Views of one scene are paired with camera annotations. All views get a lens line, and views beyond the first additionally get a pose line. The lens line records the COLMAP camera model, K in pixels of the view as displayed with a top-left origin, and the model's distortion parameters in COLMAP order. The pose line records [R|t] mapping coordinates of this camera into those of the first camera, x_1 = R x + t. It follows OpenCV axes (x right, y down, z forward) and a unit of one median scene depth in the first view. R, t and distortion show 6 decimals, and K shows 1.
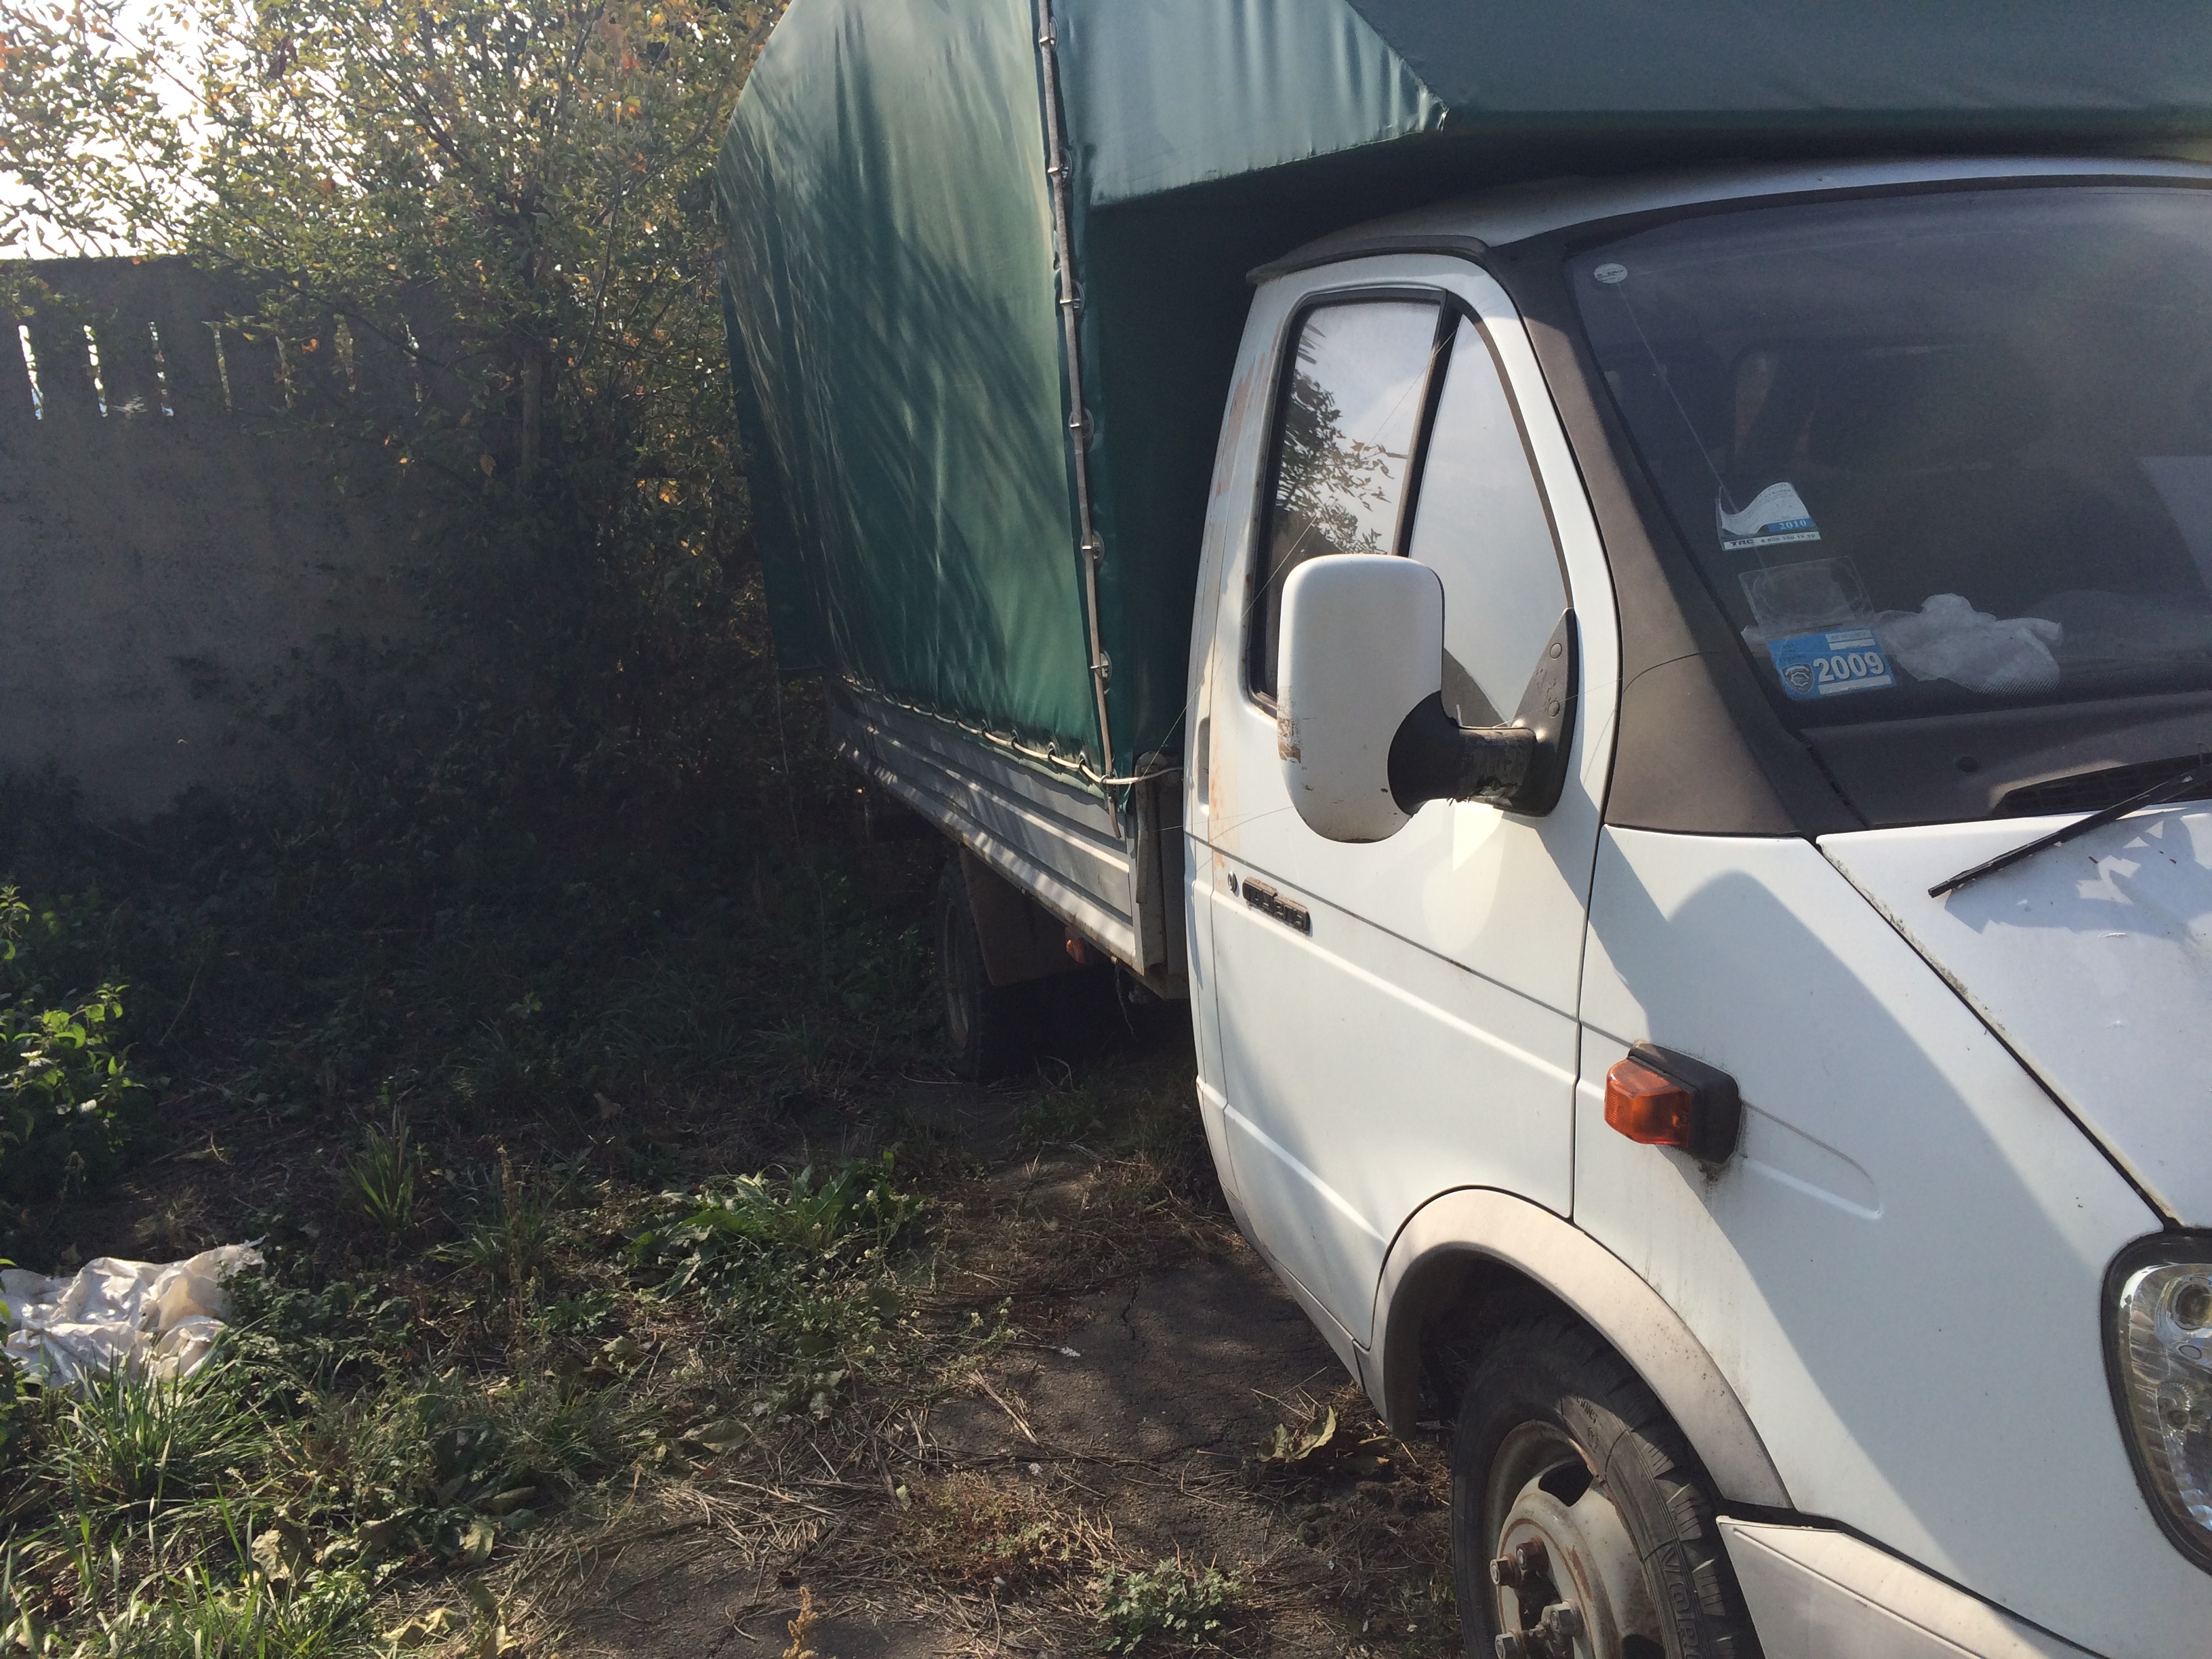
lens RADIAL K [[1870.8, 0, 1109.7], [0, 1870.8, 829.4], [0, 0, 1]] dist [0.044300, 0.007274]
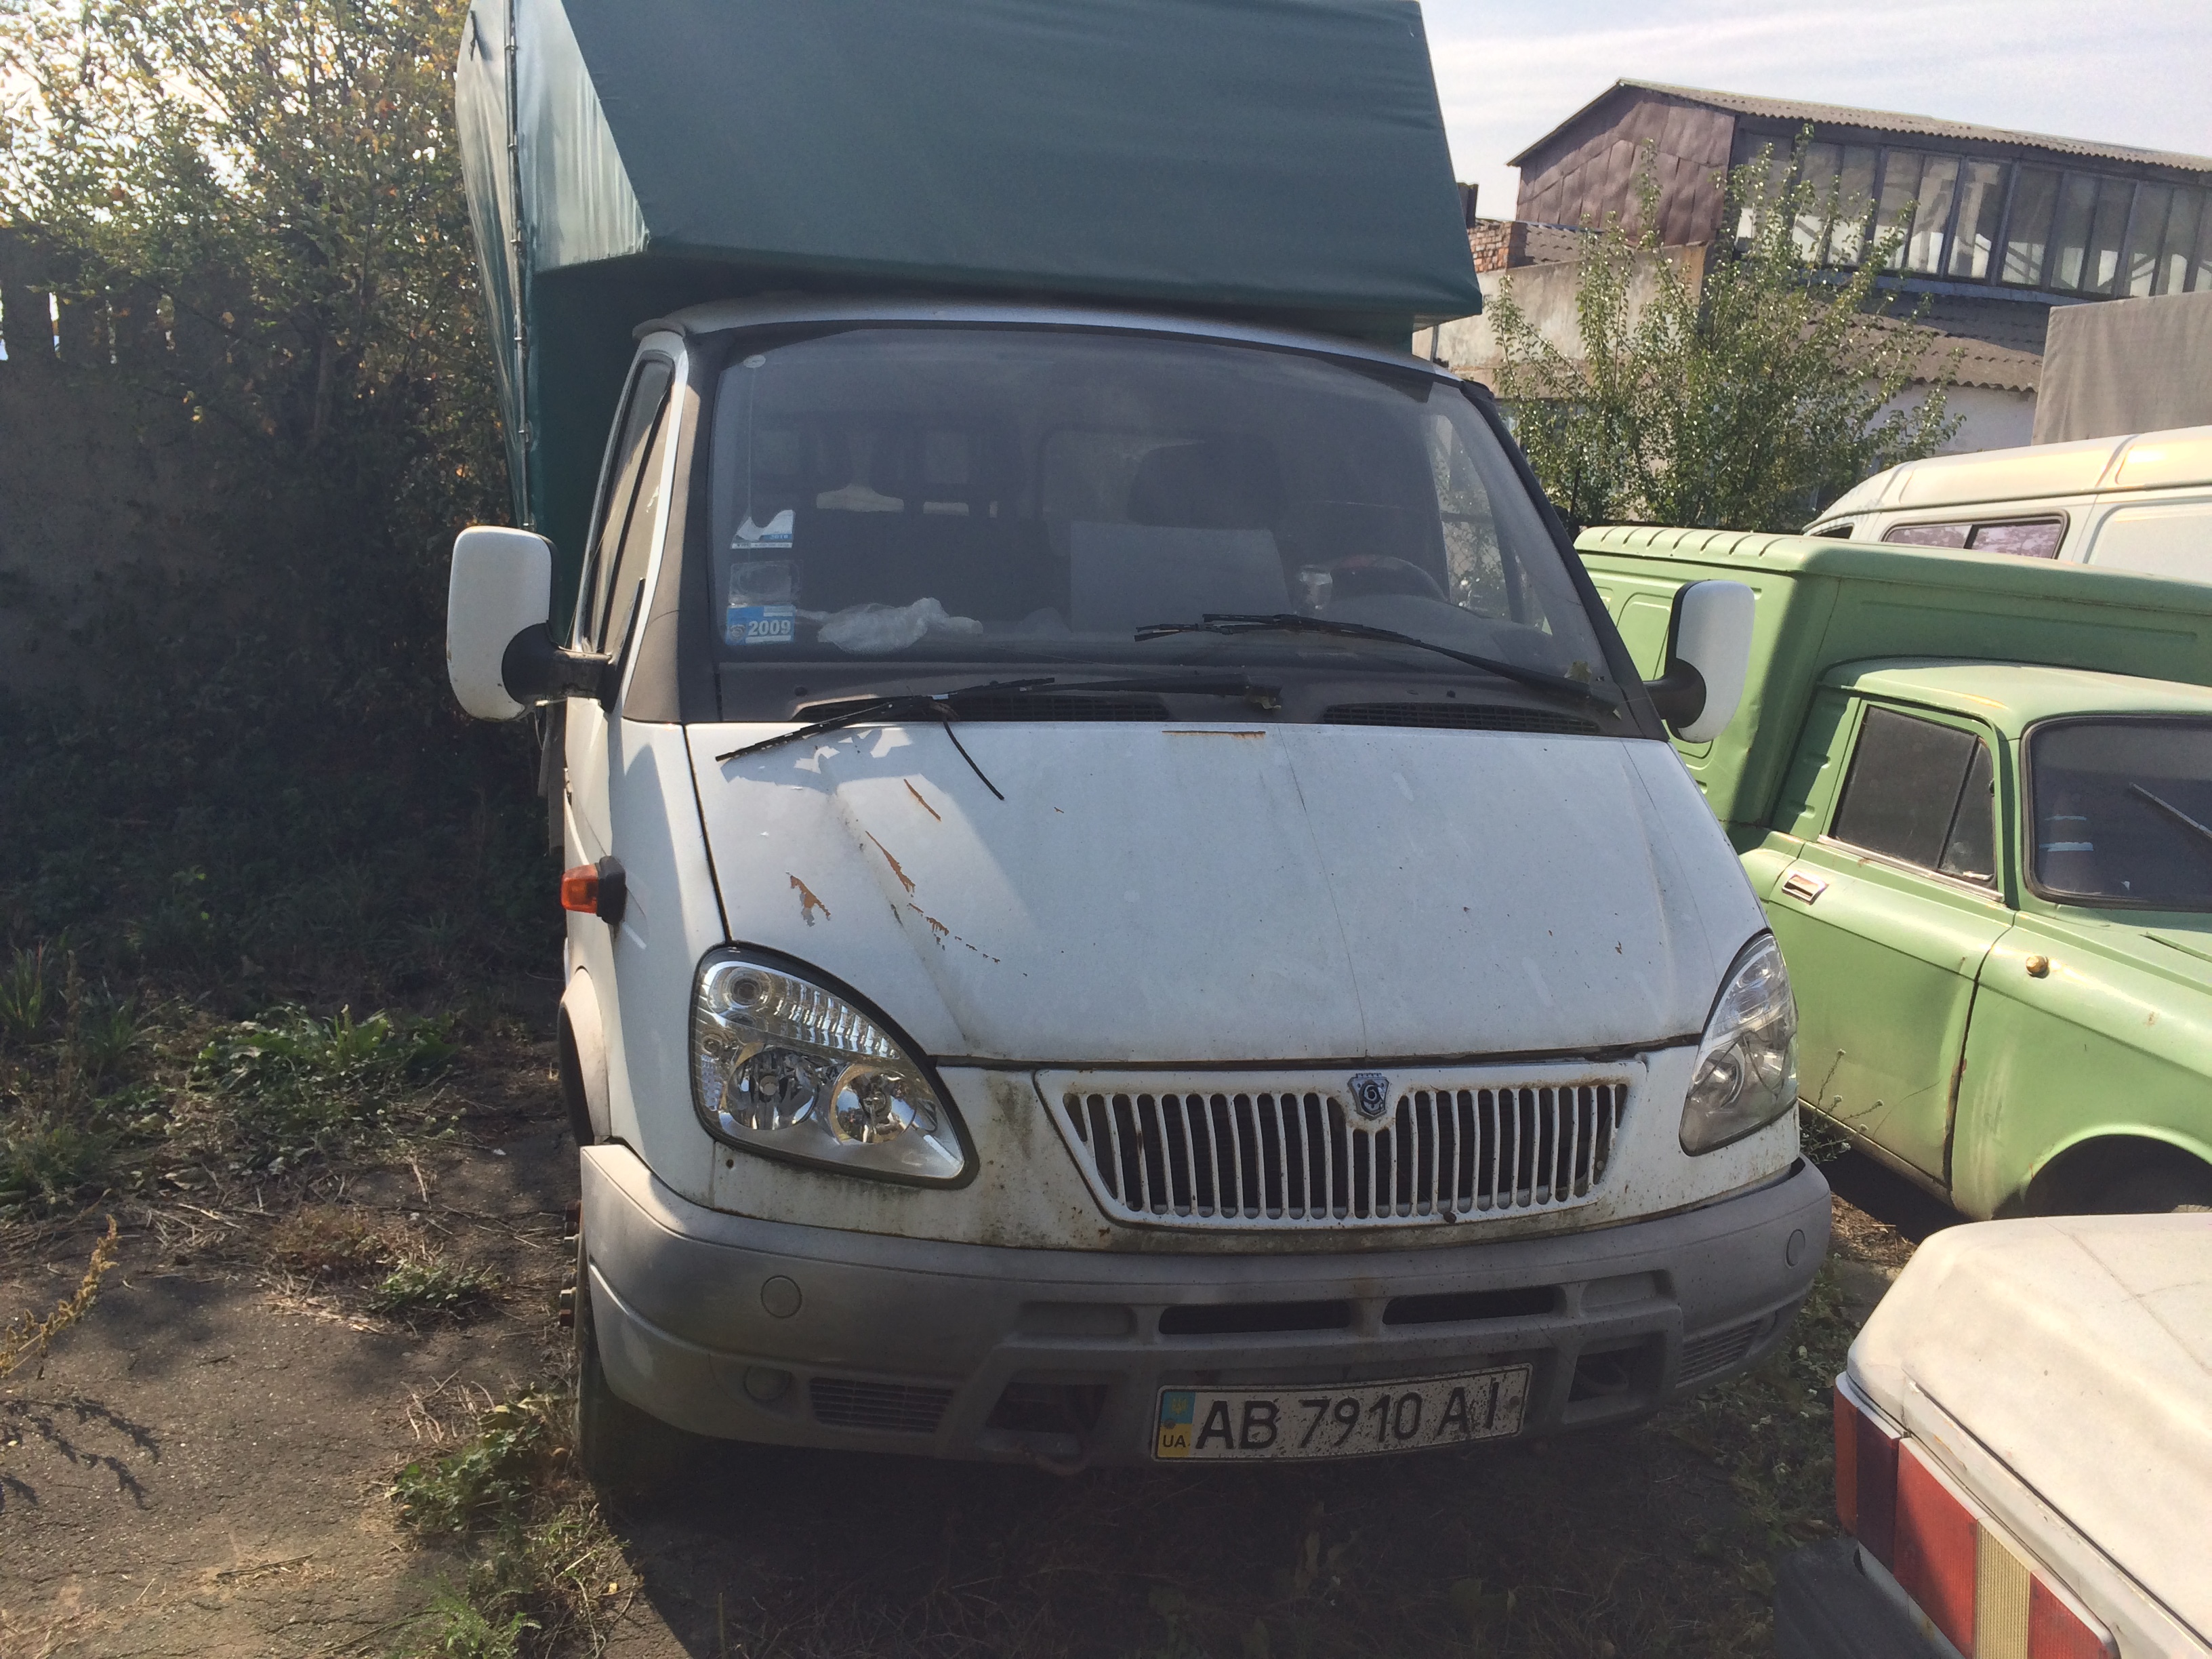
lens RADIAL K [[1870.8, 0, 1102.0], [0, 1870.8, 829.5], [0, 0, 1]] dist [0.044300, 0.007274]
pose [[0.995479, 0.094669, 0.007680, 0.363002], [-0.094523, 0.995368, -0.017575, 0.043800], [-0.009309, 0.016770, 0.999816, -0.296196]]
